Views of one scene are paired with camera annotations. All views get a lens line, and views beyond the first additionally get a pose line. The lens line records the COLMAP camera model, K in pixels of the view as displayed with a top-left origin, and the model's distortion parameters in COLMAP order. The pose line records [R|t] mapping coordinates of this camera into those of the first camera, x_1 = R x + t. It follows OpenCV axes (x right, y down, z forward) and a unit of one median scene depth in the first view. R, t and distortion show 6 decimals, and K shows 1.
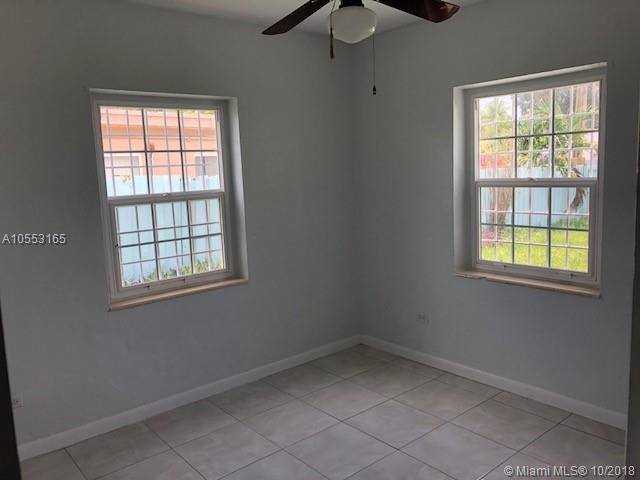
lens RADIAL K [[537.8, 0, 320.0], [0, 537.8, 240.0], [0, 0, 1]] dist [0.165197, -0.002313]
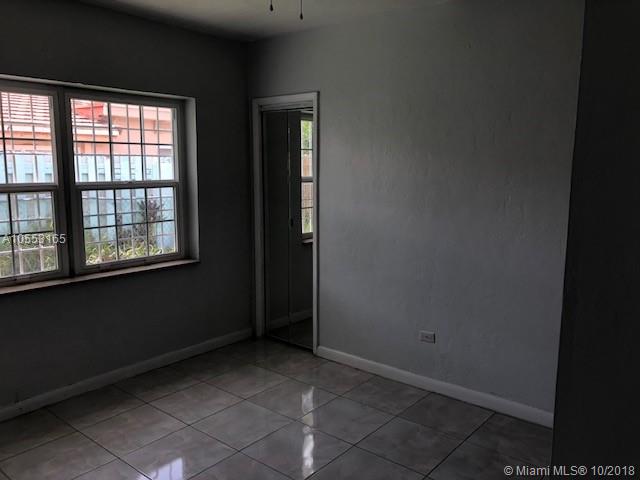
lens RADIAL K [[513.2, 0, 320.0], [0, 513.2, 240.0], [0, 0, 1]] dist [0.002587, -0.013088]
pose [[0.979888, 0.026333, 0.197803, -0.098061], [-0.027845, 0.999600, 0.004868, 0.016342], [-0.197596, -0.010278, 0.980230, -0.080848]]
